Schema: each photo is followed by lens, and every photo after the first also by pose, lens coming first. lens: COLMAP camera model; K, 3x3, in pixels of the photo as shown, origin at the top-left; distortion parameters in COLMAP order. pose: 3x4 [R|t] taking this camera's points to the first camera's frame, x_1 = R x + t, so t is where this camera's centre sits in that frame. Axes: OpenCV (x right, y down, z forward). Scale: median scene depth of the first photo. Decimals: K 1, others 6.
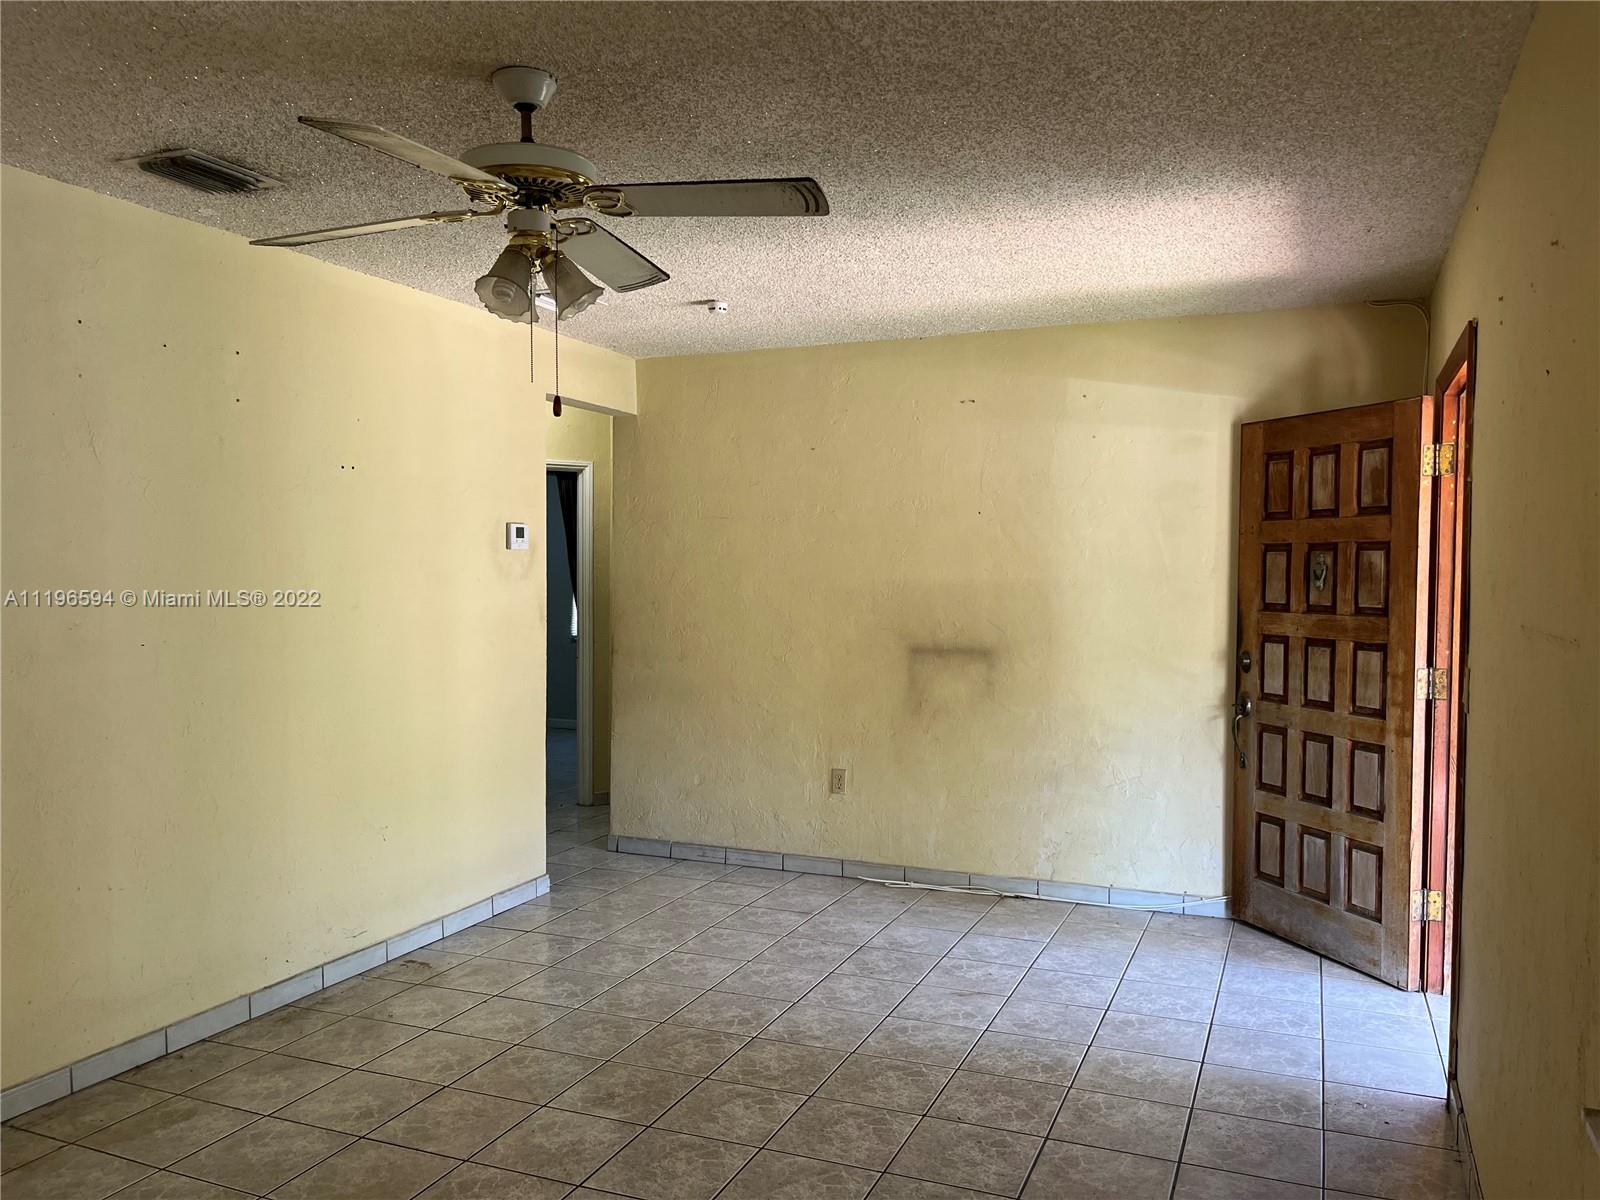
lens RADIAL K [[1212.7, 0, 807.4], [0, 1212.7, 608.5], [0, 0, 1]] dist [0.047119, -0.082974]
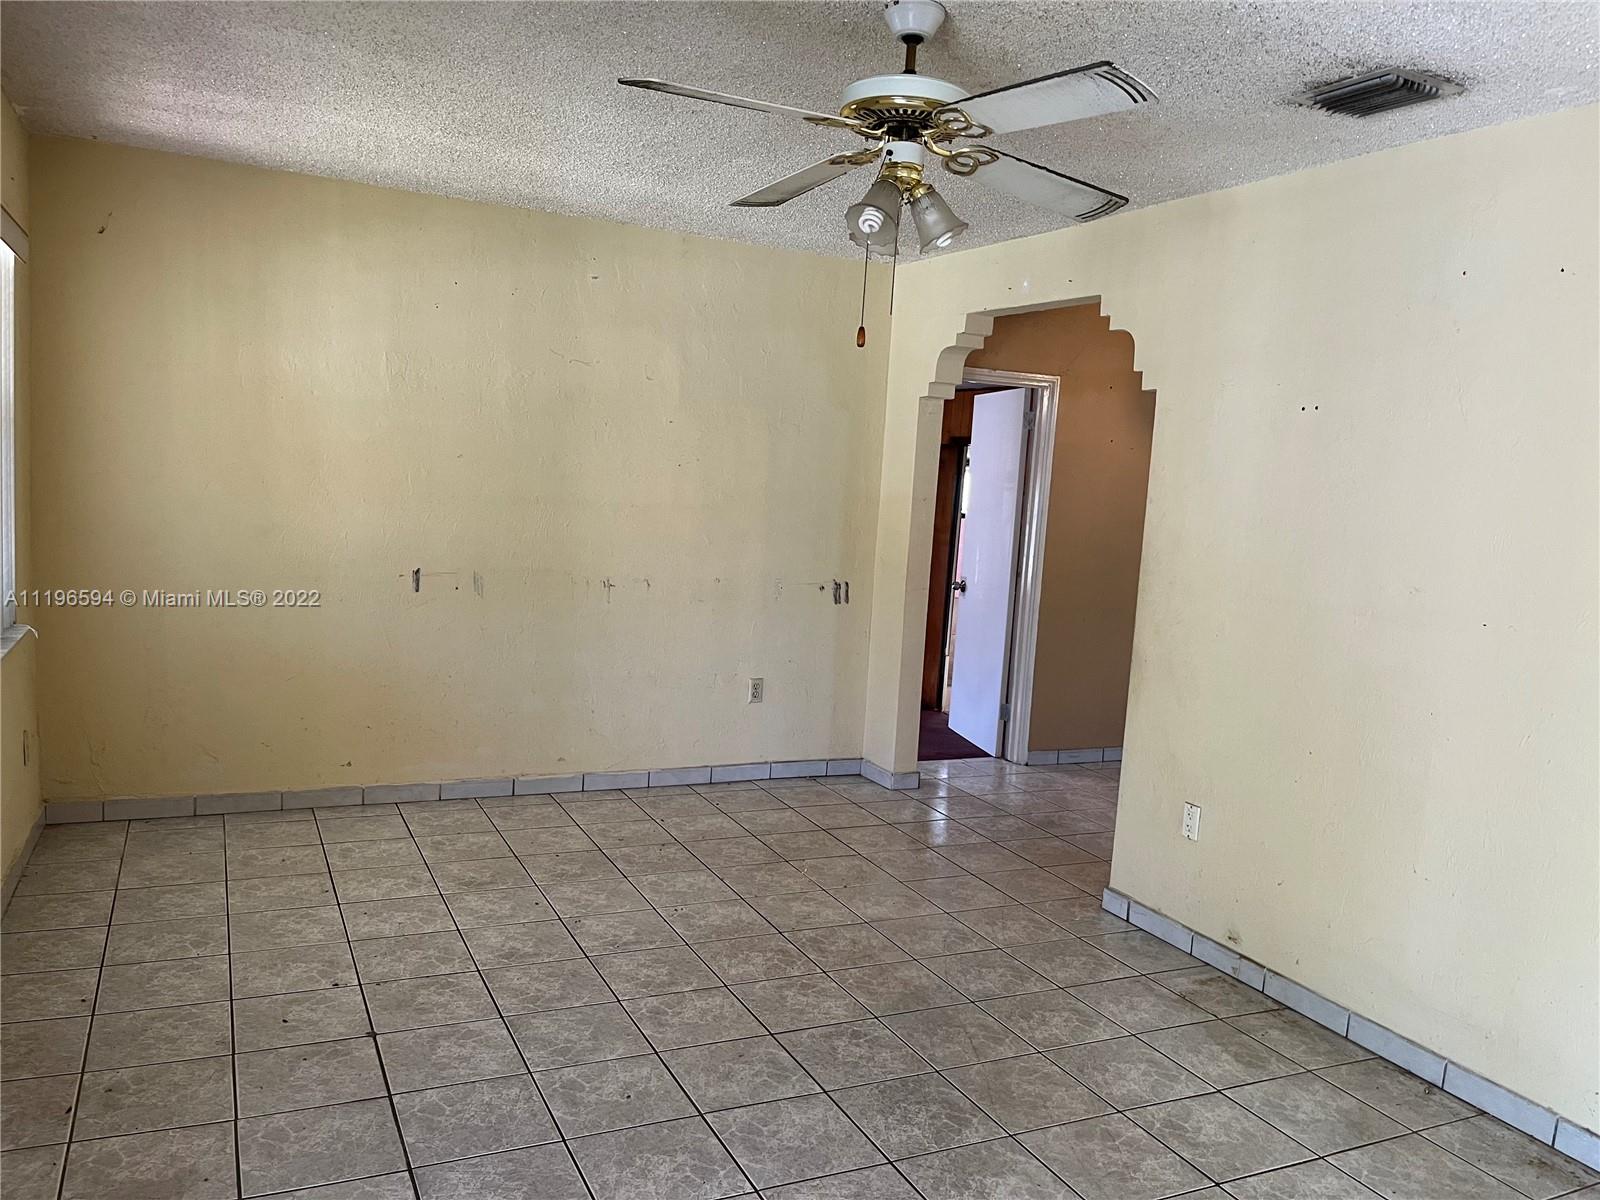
lens RADIAL K [[1212.7, 0, 805.1], [0, 1212.7, 612.6], [0, 0, 1]] dist [0.047119, -0.082974]
pose [[-0.658237, 0.042026, -0.751637, 0.381260], [-0.092978, 0.986257, 0.136569, -0.047664], [0.747047, 0.159781, -0.645284, 1.035958]]
